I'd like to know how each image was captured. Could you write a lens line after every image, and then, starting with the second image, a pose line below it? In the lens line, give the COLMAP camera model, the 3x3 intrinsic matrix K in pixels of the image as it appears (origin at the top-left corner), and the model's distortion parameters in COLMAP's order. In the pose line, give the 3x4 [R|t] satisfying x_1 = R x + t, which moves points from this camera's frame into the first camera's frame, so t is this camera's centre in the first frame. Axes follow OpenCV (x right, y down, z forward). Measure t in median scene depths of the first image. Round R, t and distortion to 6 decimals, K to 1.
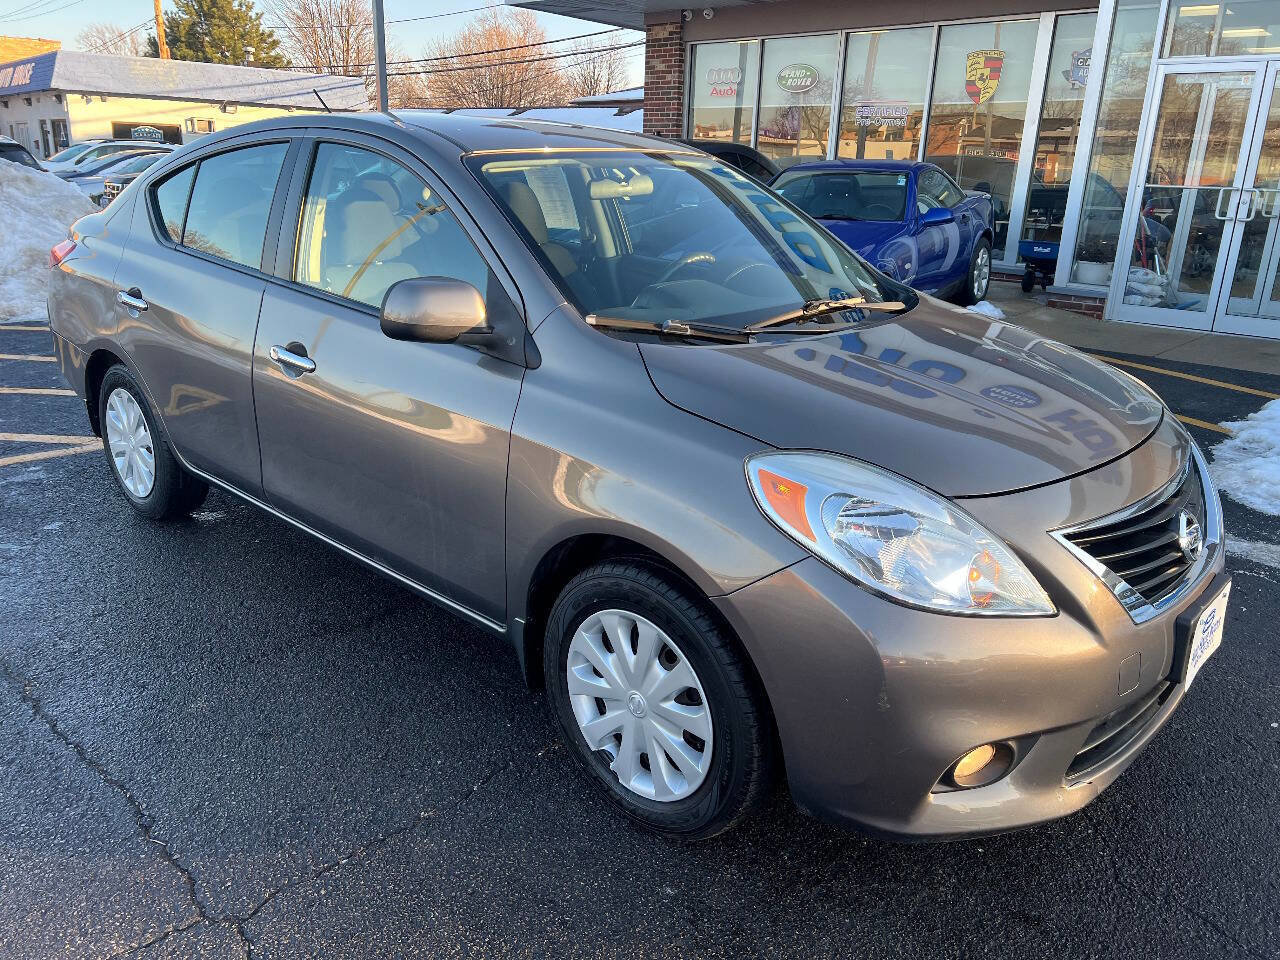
lens RADIAL K [[959.2, 0, 639.0], [0, 959.2, 479.1], [0, 0, 1]] dist [0.055689, -0.064775]
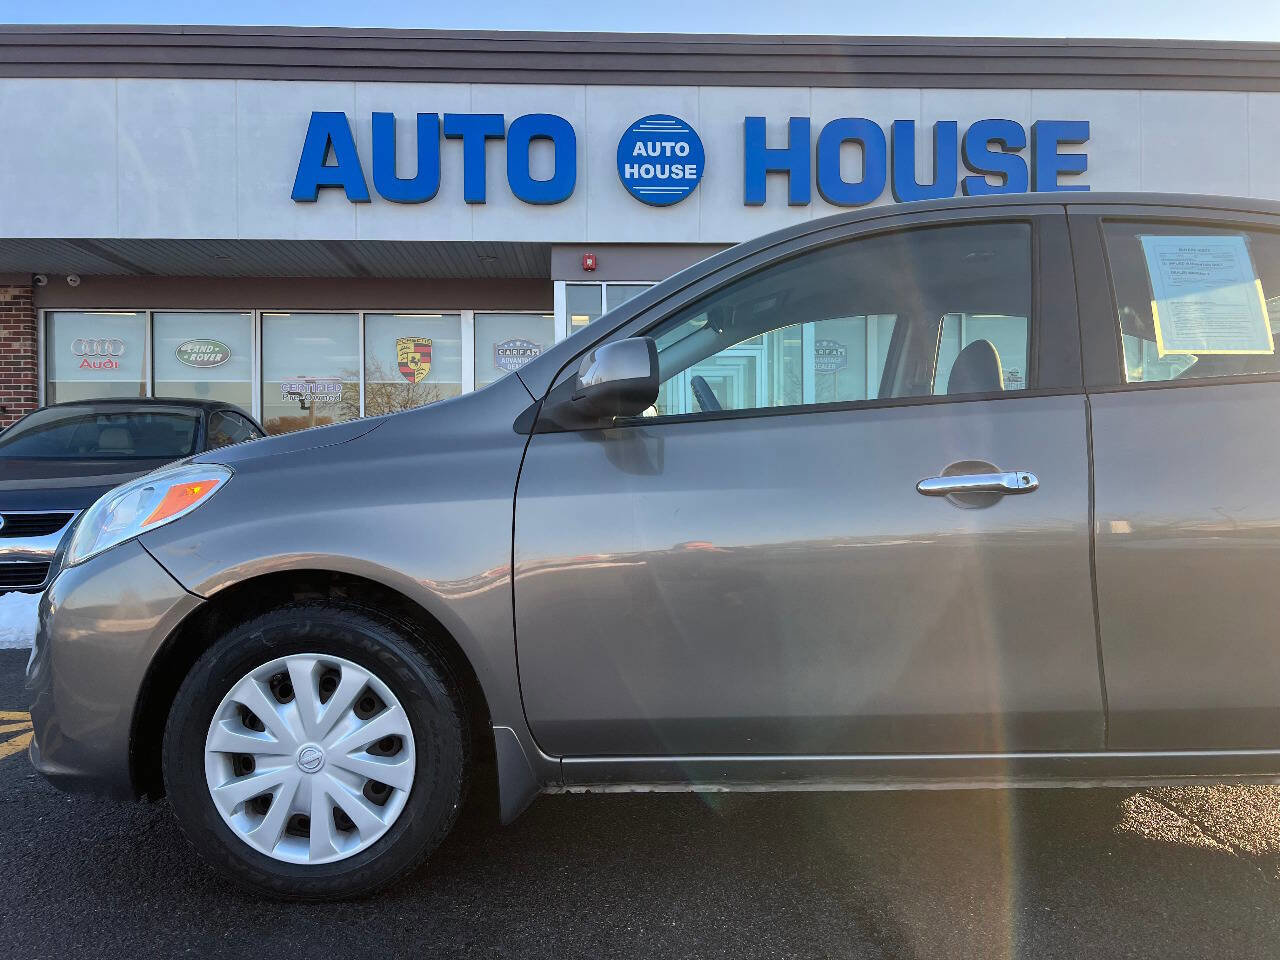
lens RADIAL K [[959.2, 0, 639.6], [0, 959.2, 496.9], [0, 0, 1]] dist [0.055689, -0.064775]
pose [[0.694338, -0.041319, 0.718462, -0.299330], [0.250789, 0.949660, -0.187753, -0.003120], [-0.674536, 0.310546, 0.669747, 0.182550]]
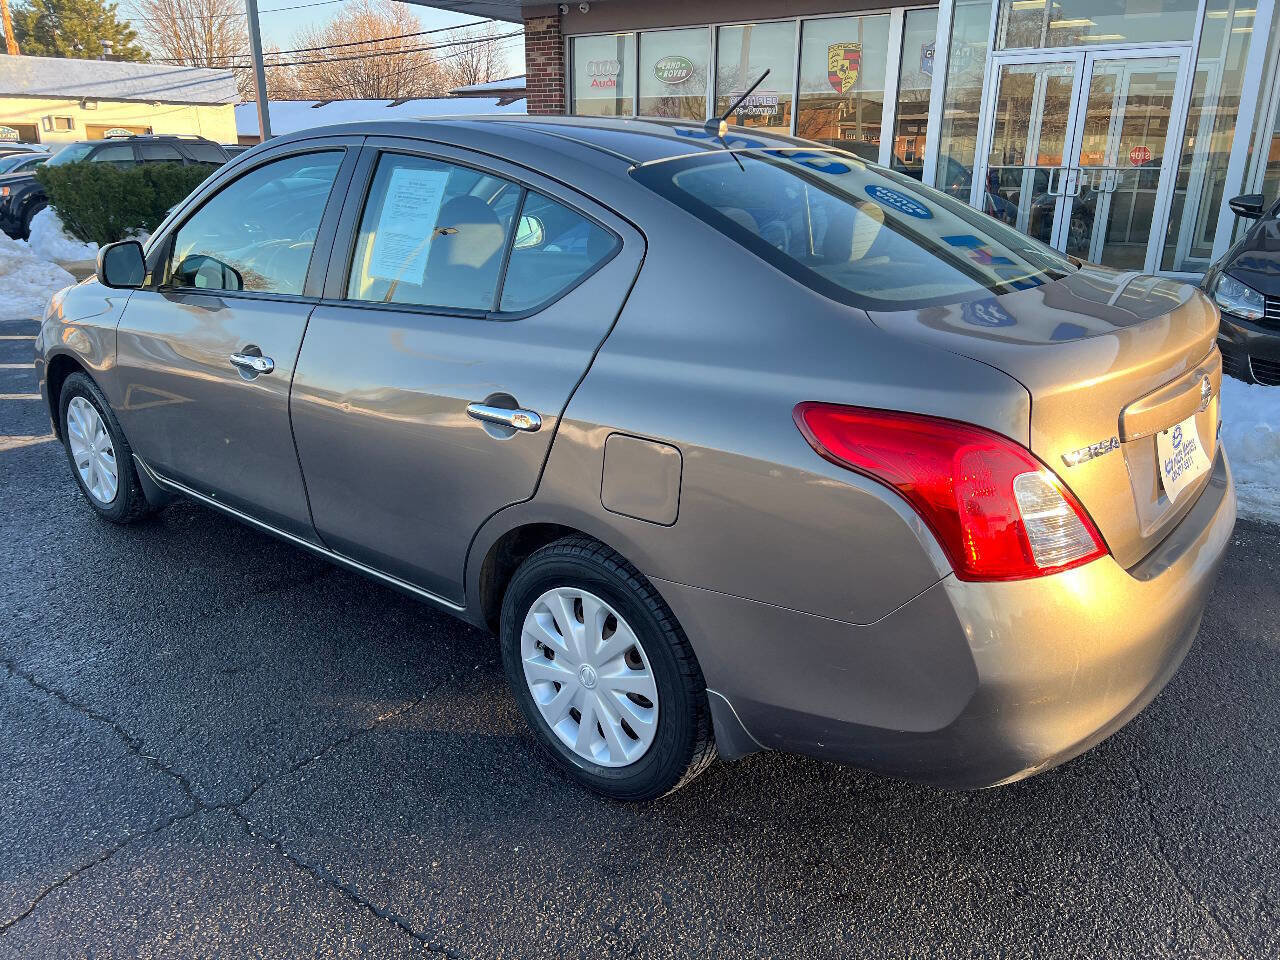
lens RADIAL K [[959.2, 0, 649.8], [0, 959.2, 474.4], [0, 0, 1]] dist [0.055689, -0.064775]
pose [[0.992195, -0.057914, 0.110429, -0.002545], [0.057152, 0.998315, 0.010057, 0.013578], [-0.110826, -0.003667, 0.993833, -0.050483]]
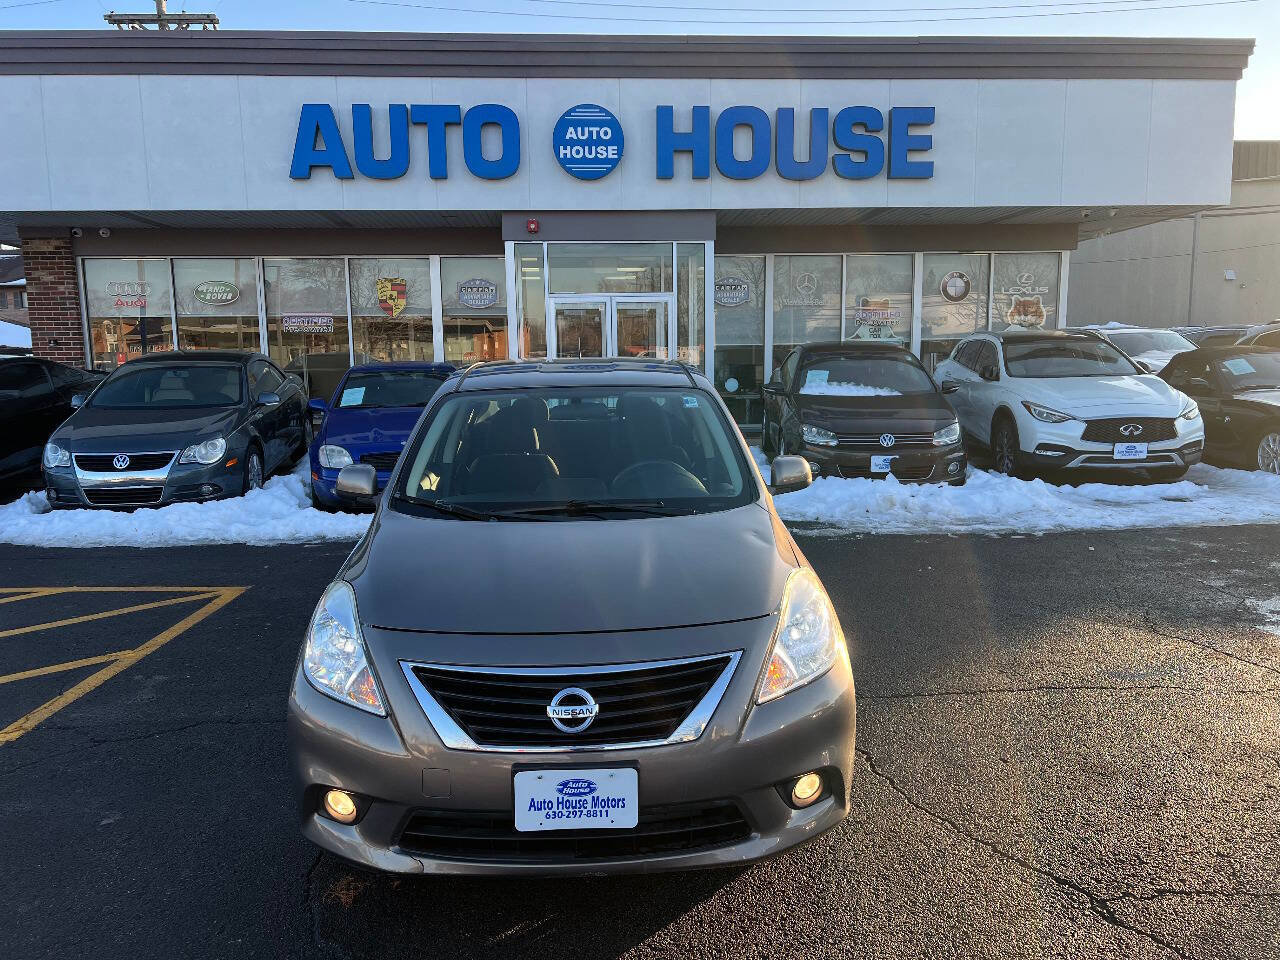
lens RADIAL K [[959.2, 0, 634.3], [0, 959.2, 495.7], [0, 0, 1]] dist [0.055689, -0.064775]
pose [[0.676100, -0.146156, 0.722169, -0.484889], [0.262346, 0.963647, -0.050582, -0.002602], [-0.688523, 0.223656, 0.689865, -0.083153]]
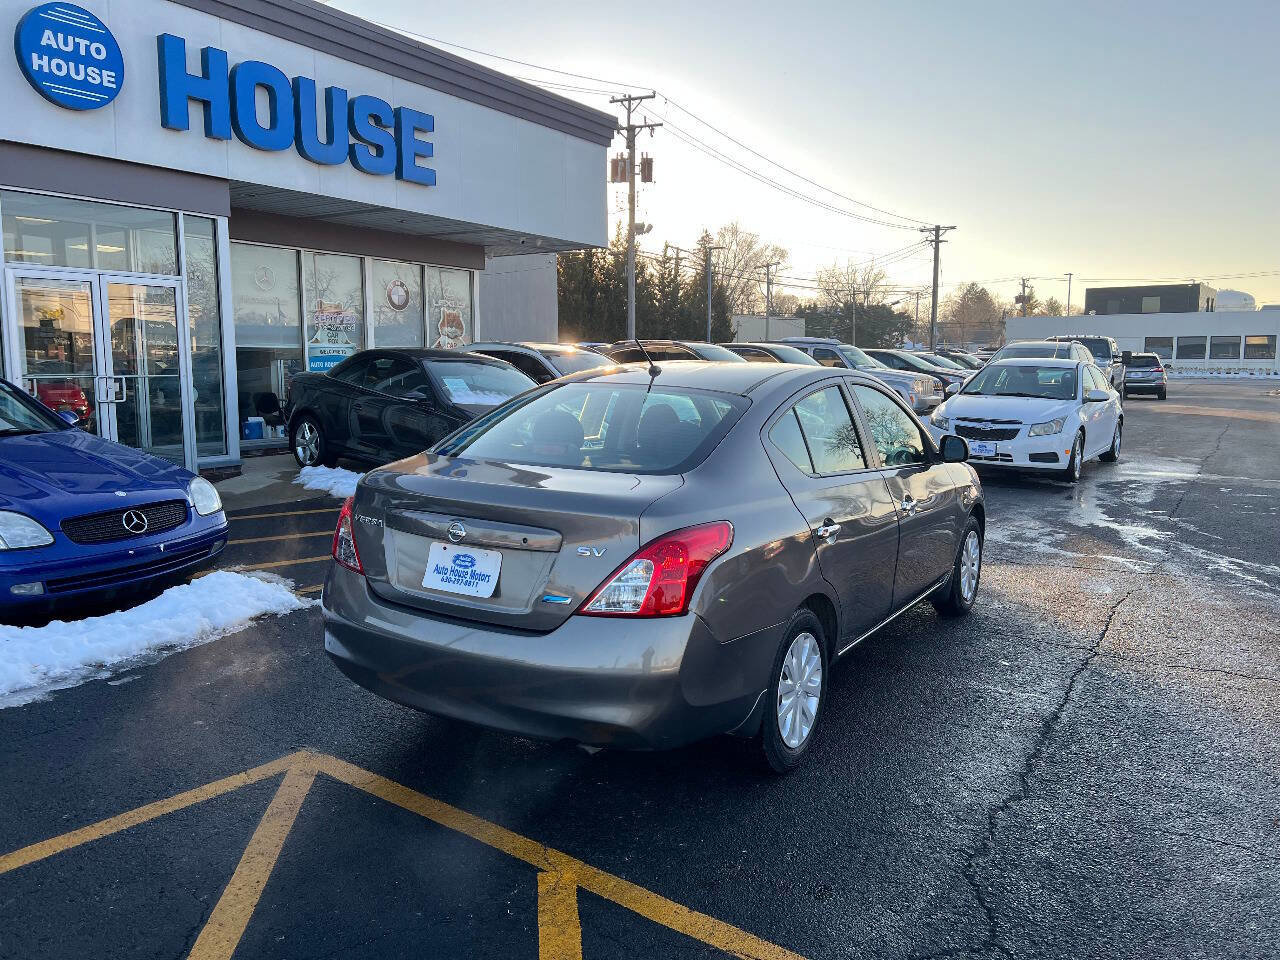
lens RADIAL K [[959.2, 0, 642.8], [0, 959.2, 490.7], [0, 0, 1]] dist [0.055689, -0.064775]
pose [[-0.172073, -0.169777, 0.970344, -0.590148], [0.283186, 0.934931, 0.213799, -0.203552], [-0.943502, 0.311577, -0.112798, 0.483910]]
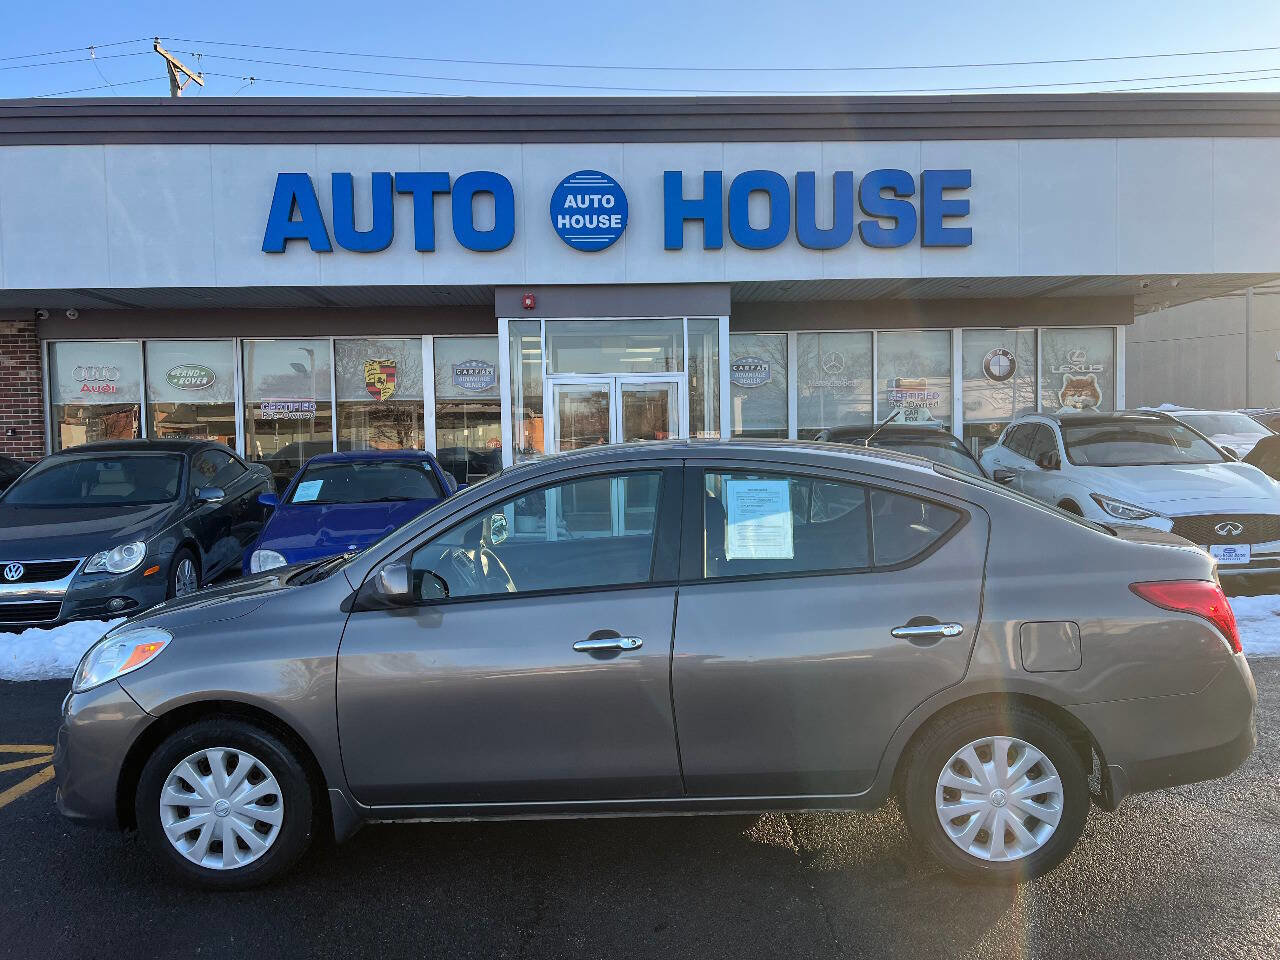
lens RADIAL K [[959.2, 0, 641.1], [0, 959.2, 484.2], [0, 0, 1]] dist [0.055689, -0.064775]
pose [[0.695946, -0.076239, 0.714036, -0.340757], [0.261591, 0.952940, -0.153216, -0.025944], [-0.668753, 0.293415, 0.683138, -0.000587]]
